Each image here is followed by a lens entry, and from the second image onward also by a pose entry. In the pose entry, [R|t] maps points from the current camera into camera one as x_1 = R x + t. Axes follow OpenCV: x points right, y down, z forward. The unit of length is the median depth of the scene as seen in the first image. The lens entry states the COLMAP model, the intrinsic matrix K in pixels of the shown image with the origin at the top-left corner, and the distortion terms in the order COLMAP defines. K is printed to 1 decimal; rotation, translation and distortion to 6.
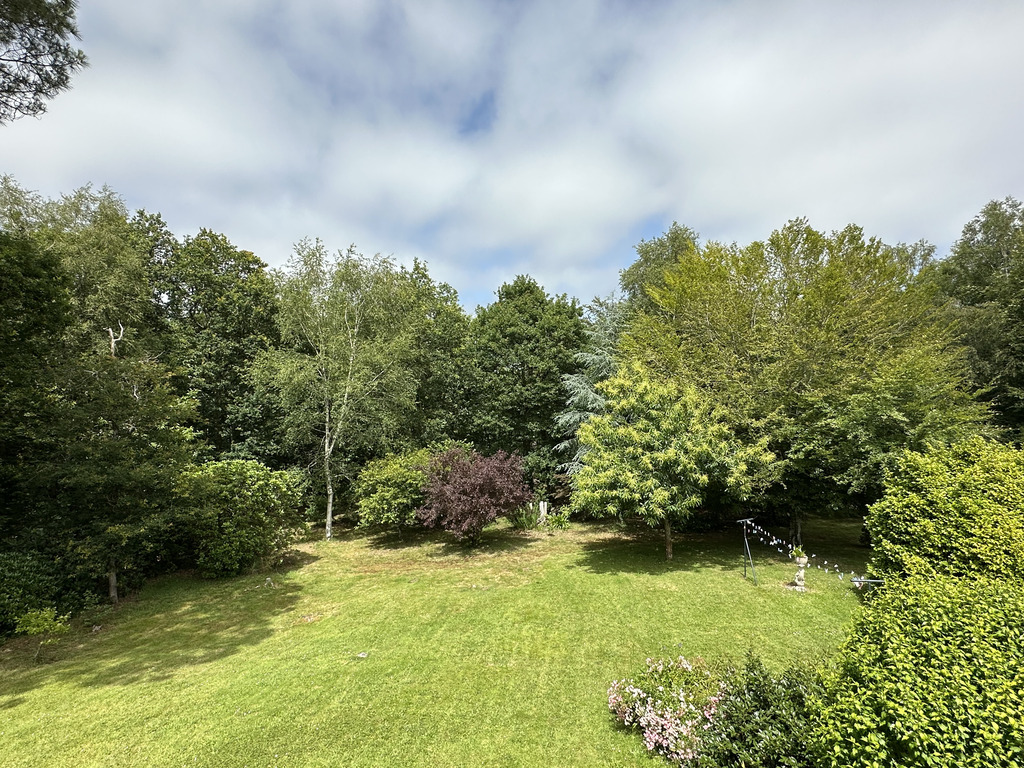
lens RADIAL K [[535.0, 0, 511.5], [0, 535.0, 384.3], [0, 0, 1]] dist [0.000142, 0.000008]
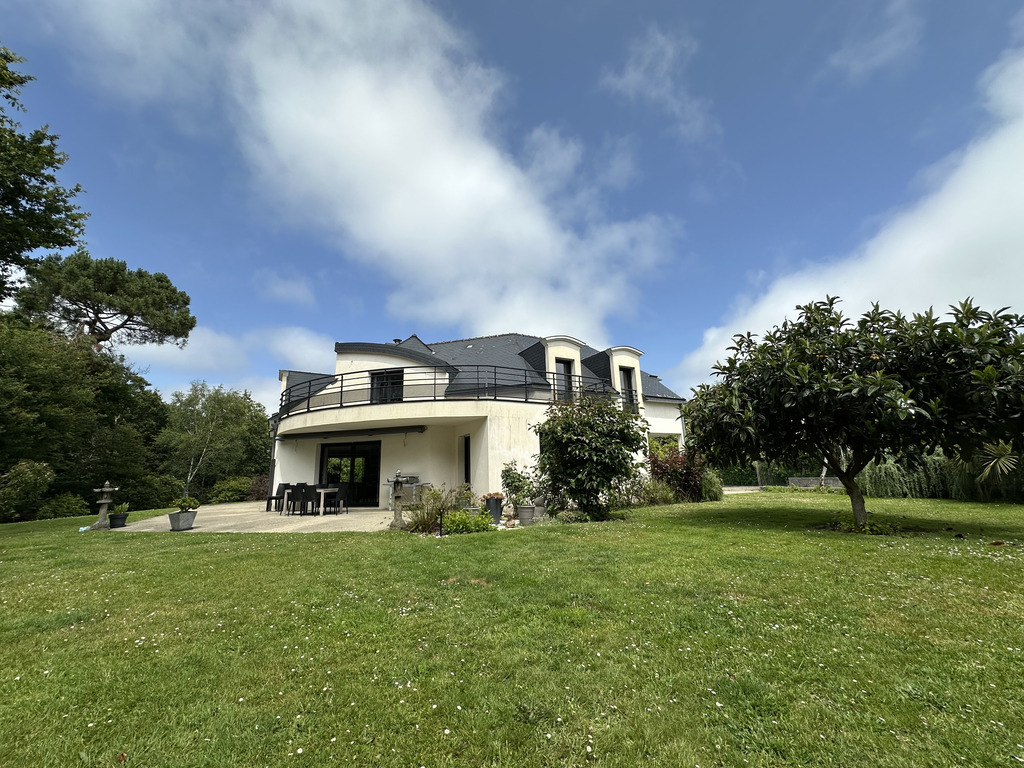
lens RADIAL K [[413.1, 0, 512.3], [0, 413.1, 383.9], [0, 0, 1]] dist [0.000916, -0.000030]
pose [[0.851163, 0.122979, 0.510292, -0.127890], [0.008122, 0.968965, -0.247065, 0.153532], [-0.524839, 0.214437, 0.823748, -0.913407]]
